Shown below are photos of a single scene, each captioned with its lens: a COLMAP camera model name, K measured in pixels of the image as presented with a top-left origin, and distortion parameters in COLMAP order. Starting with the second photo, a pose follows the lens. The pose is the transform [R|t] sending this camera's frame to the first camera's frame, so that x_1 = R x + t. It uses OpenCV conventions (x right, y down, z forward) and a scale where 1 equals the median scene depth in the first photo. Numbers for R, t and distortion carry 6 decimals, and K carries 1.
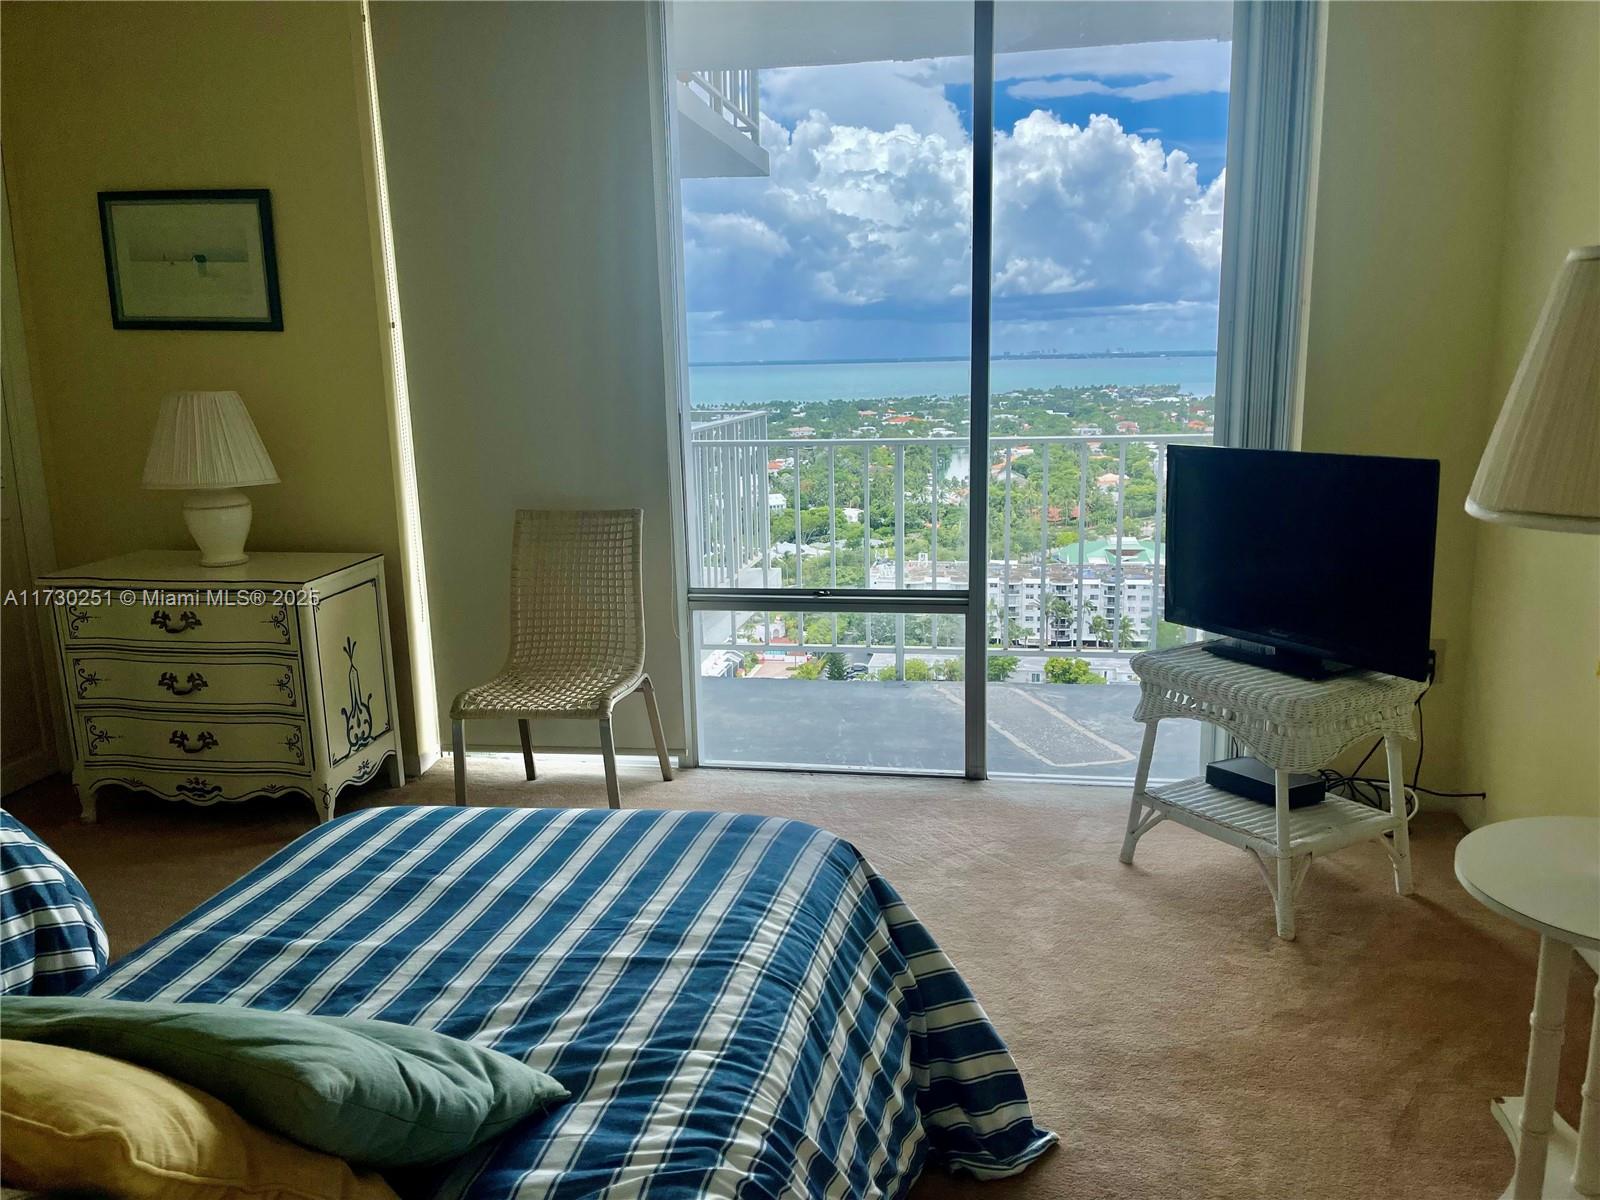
lens RADIAL K [[1216.7, 0, 795.5], [0, 1216.7, 589.3], [0, 0, 1]] dist [0.033200, 0.003038]
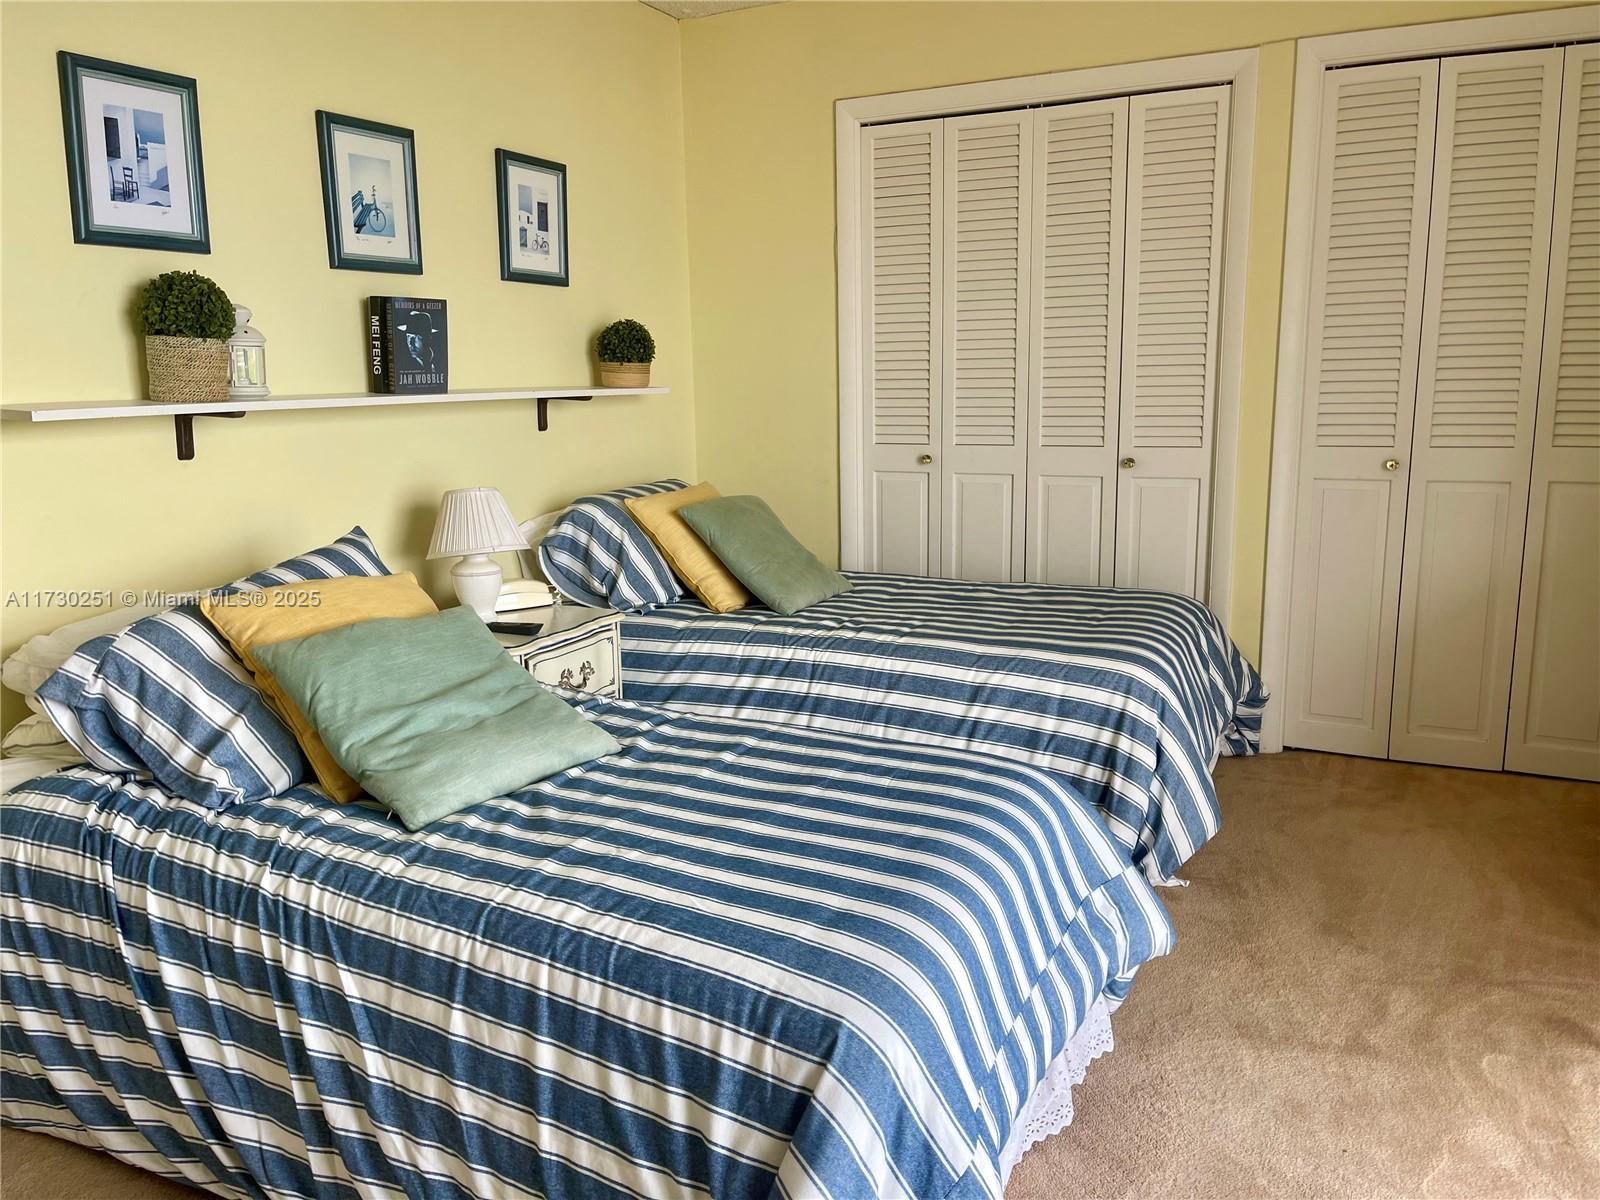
lens RADIAL K [[1216.7, 0, 799.5], [0, 1216.7, 594.1], [0, 0, 1]] dist [0.033200, 0.003038]
pose [[-0.272383, 0.208541, -0.939318, 1.297266], [-0.159889, 0.952847, 0.257909, -0.381243], [0.948811, 0.220437, -0.226196, 2.270887]]
